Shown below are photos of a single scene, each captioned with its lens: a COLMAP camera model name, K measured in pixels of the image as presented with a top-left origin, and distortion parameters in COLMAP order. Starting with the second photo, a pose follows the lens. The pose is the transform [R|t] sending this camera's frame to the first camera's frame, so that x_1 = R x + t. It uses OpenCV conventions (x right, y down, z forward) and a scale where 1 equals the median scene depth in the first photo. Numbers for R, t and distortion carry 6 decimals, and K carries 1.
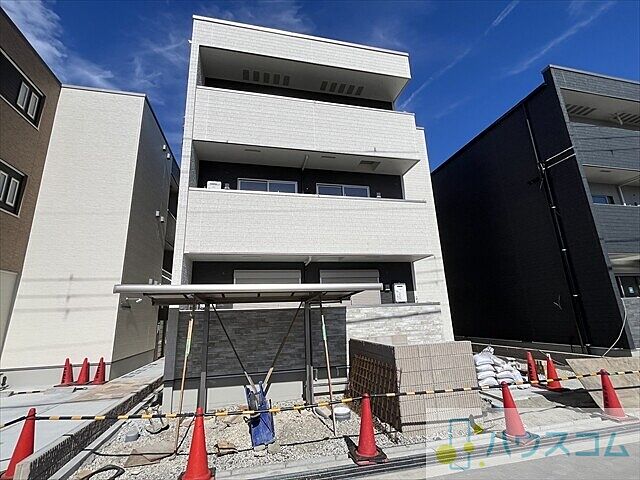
lens RADIAL K [[293.7, 0, 316.7], [0, 293.7, 243.4], [0, 0, 1]] dist [-0.000861, -0.000753]
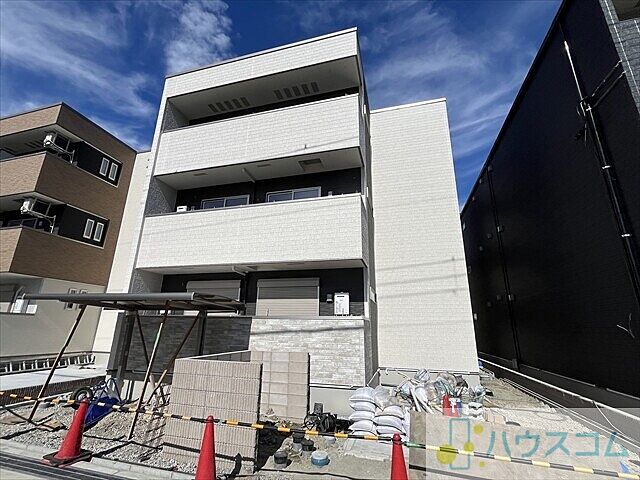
lens RADIAL K [[293.7, 0, 317.5], [0, 293.7, 243.6], [0, 0, 1]] dist [-0.000861, -0.000753]
pose [[0.877859, -0.080602, -0.472087, 0.728027], [0.064951, 0.996666, -0.049389, 0.035264], [0.474494, 0.012694, 0.880167, 0.239664]]
